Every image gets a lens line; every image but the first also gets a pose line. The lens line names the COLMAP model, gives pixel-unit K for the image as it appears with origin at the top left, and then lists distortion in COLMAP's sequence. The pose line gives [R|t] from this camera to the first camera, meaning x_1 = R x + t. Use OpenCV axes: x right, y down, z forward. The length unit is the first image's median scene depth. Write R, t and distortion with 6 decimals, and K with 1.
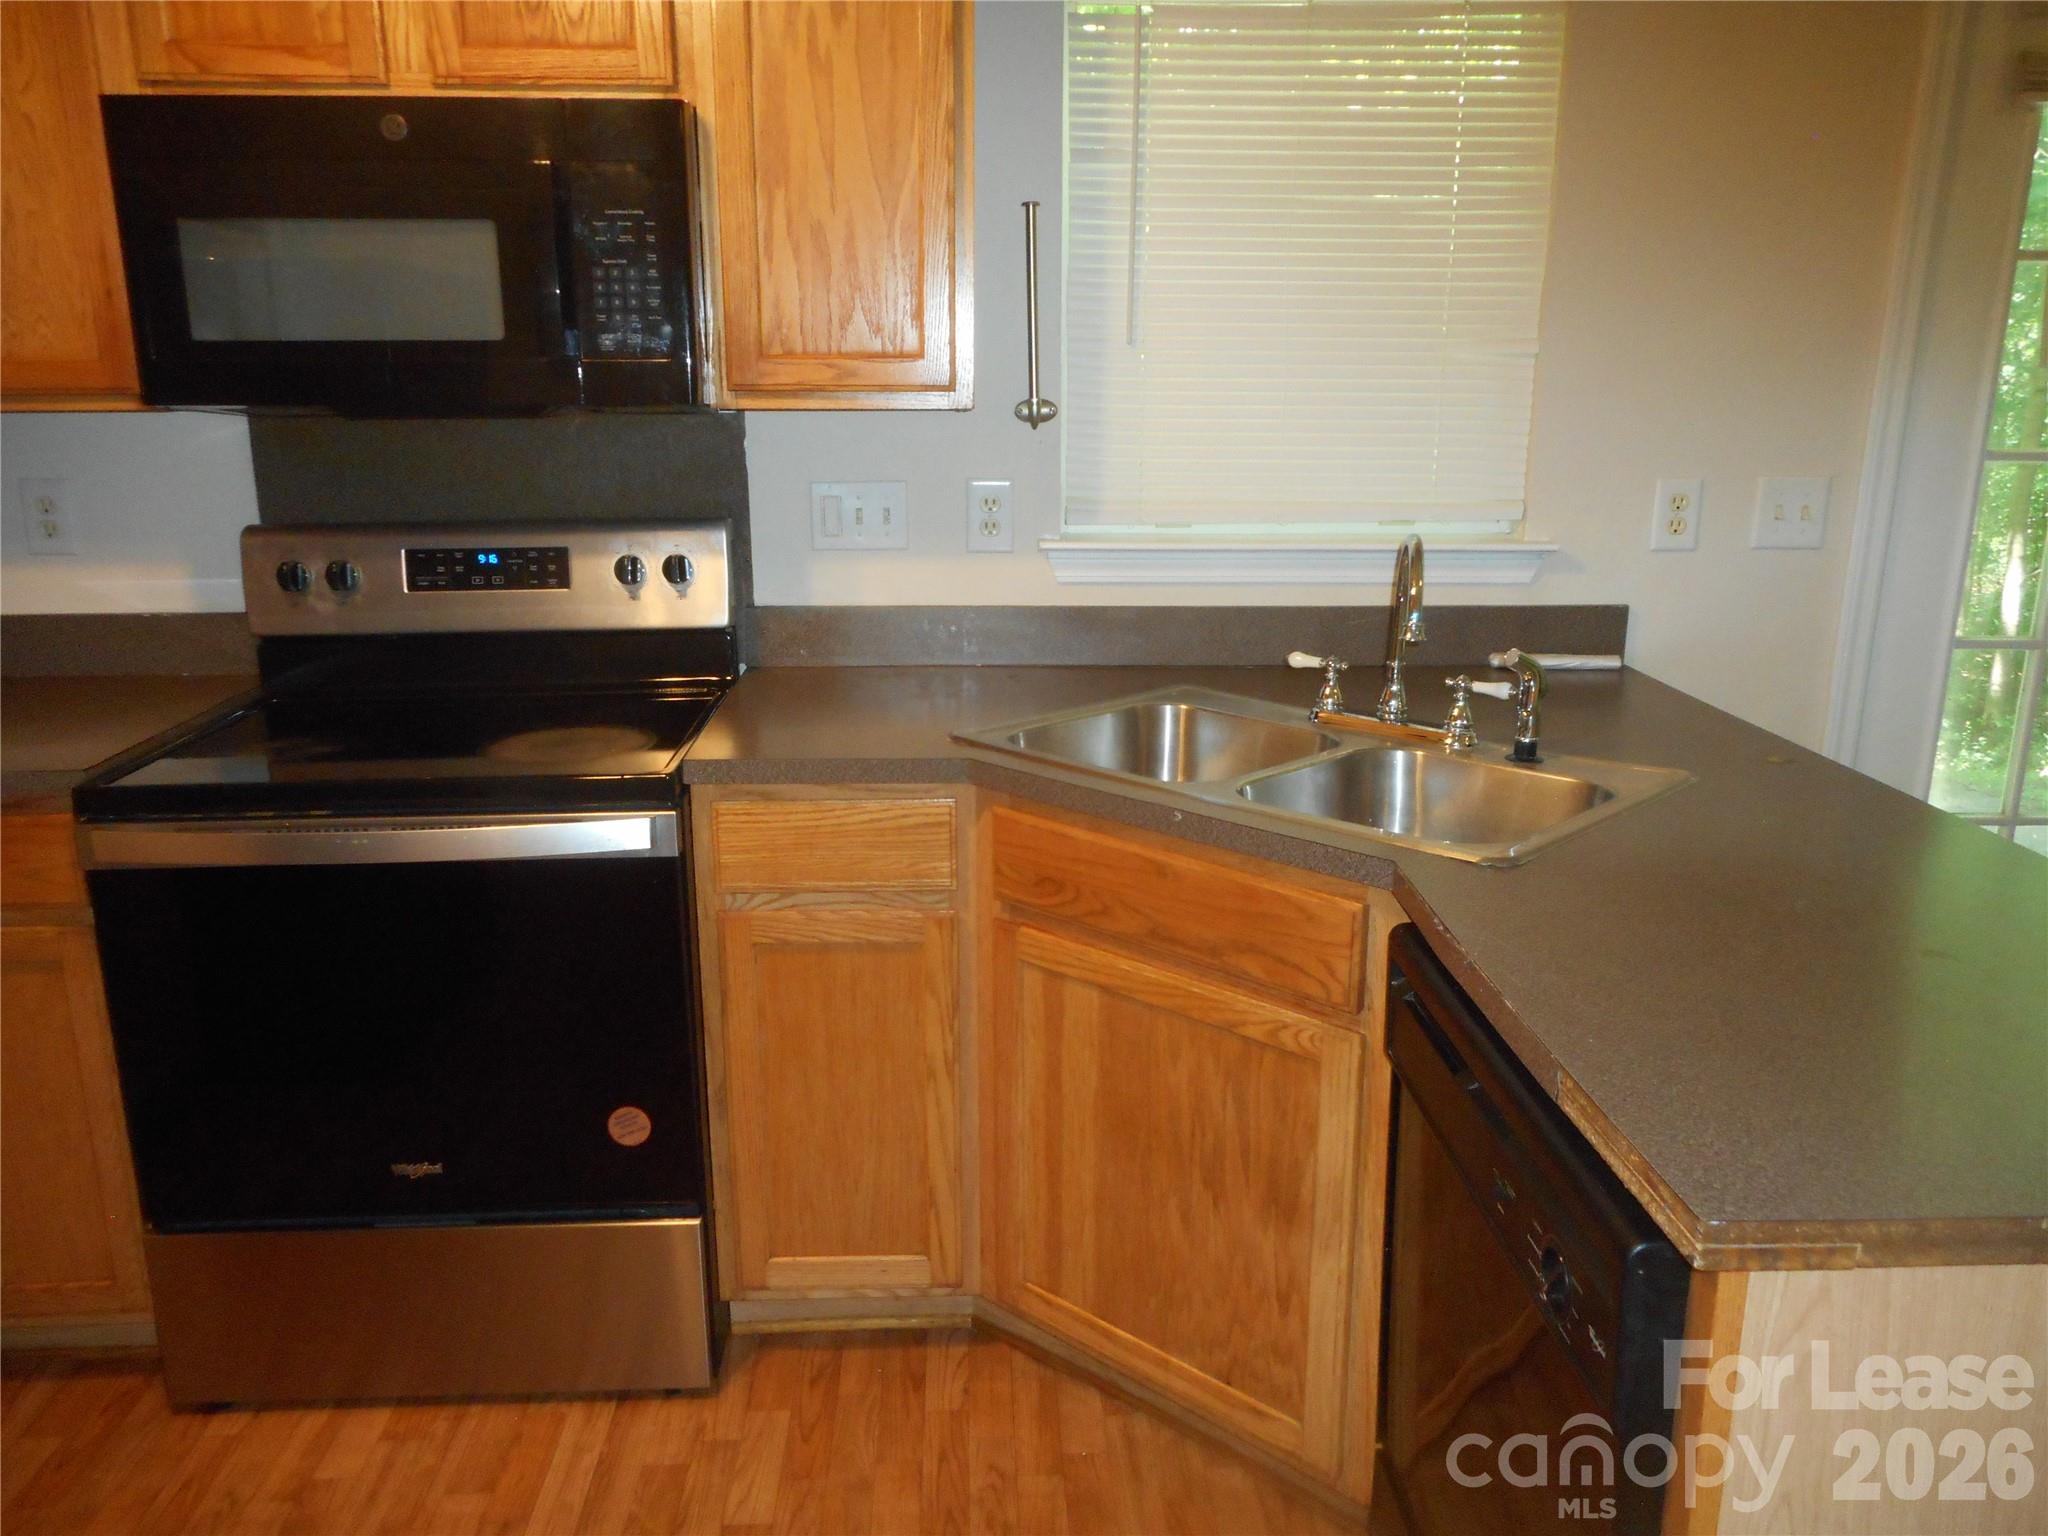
lens RADIAL K [[1498.5, 0, 1025.2], [0, 1498.5, 792.9], [0, 0, 1]] dist [0.005562, 0.002887]
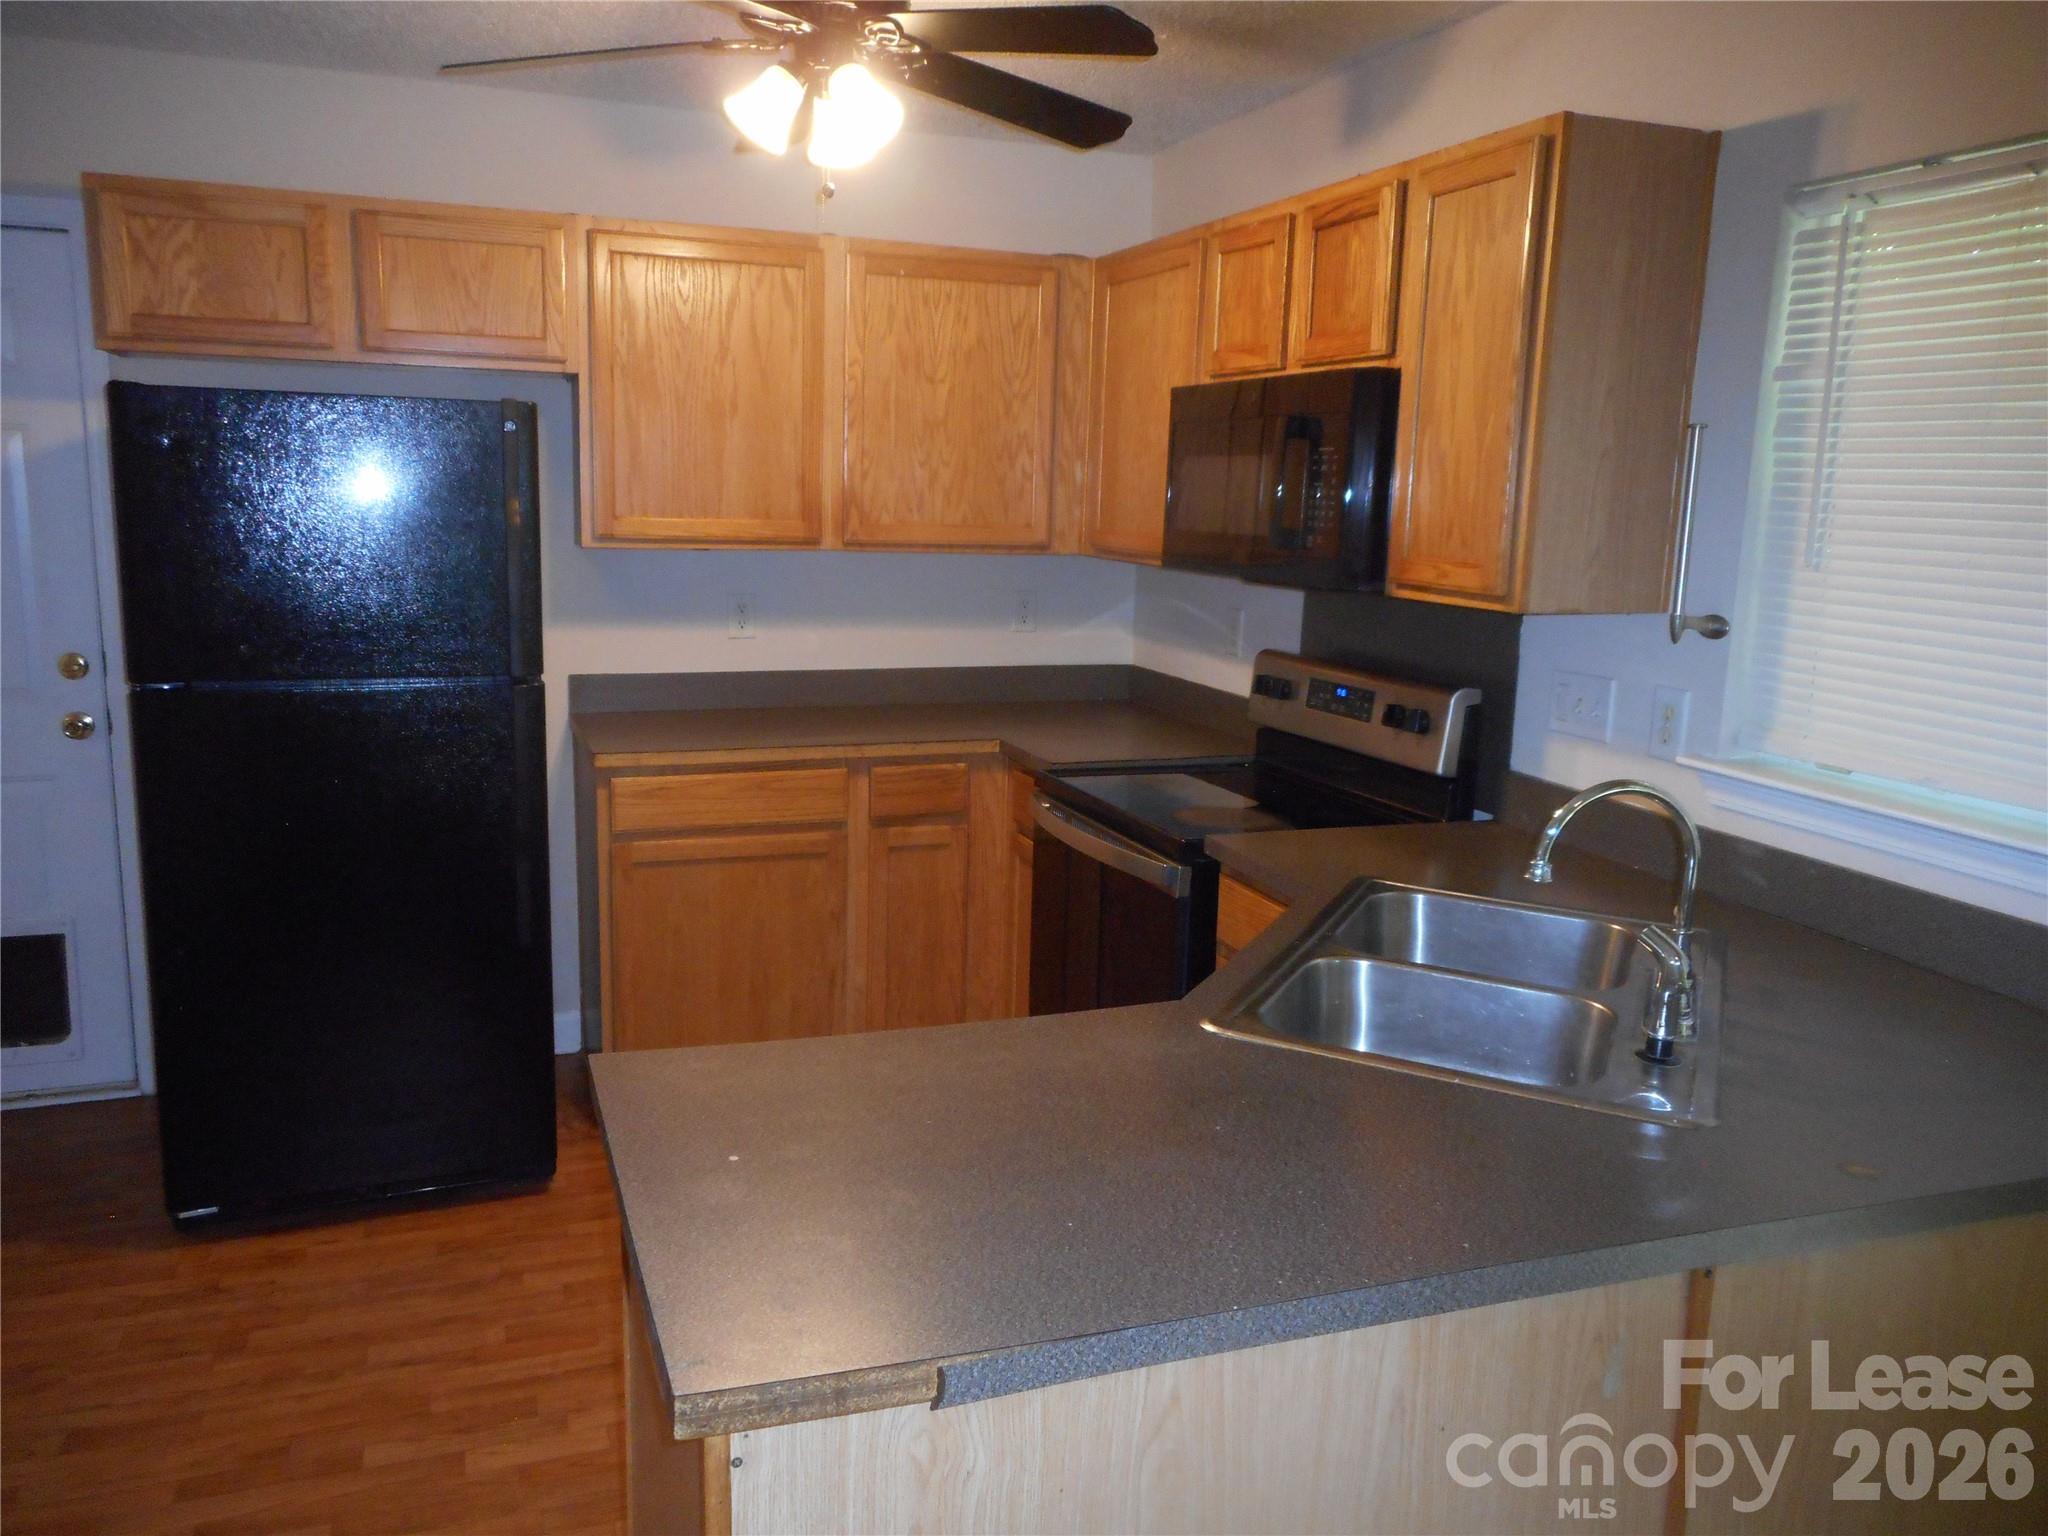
lens RADIAL K [[1529.0, 0, 1024.0], [0, 1529.0, 768.0], [0, 0, 1]] dist [0.002367, 0.004047]
pose [[0.302343, 0.184901, -0.935094, 0.844602], [-0.295779, 0.950780, 0.092368, -0.134201], [0.906147, 0.248655, 0.342152, 0.293687]]
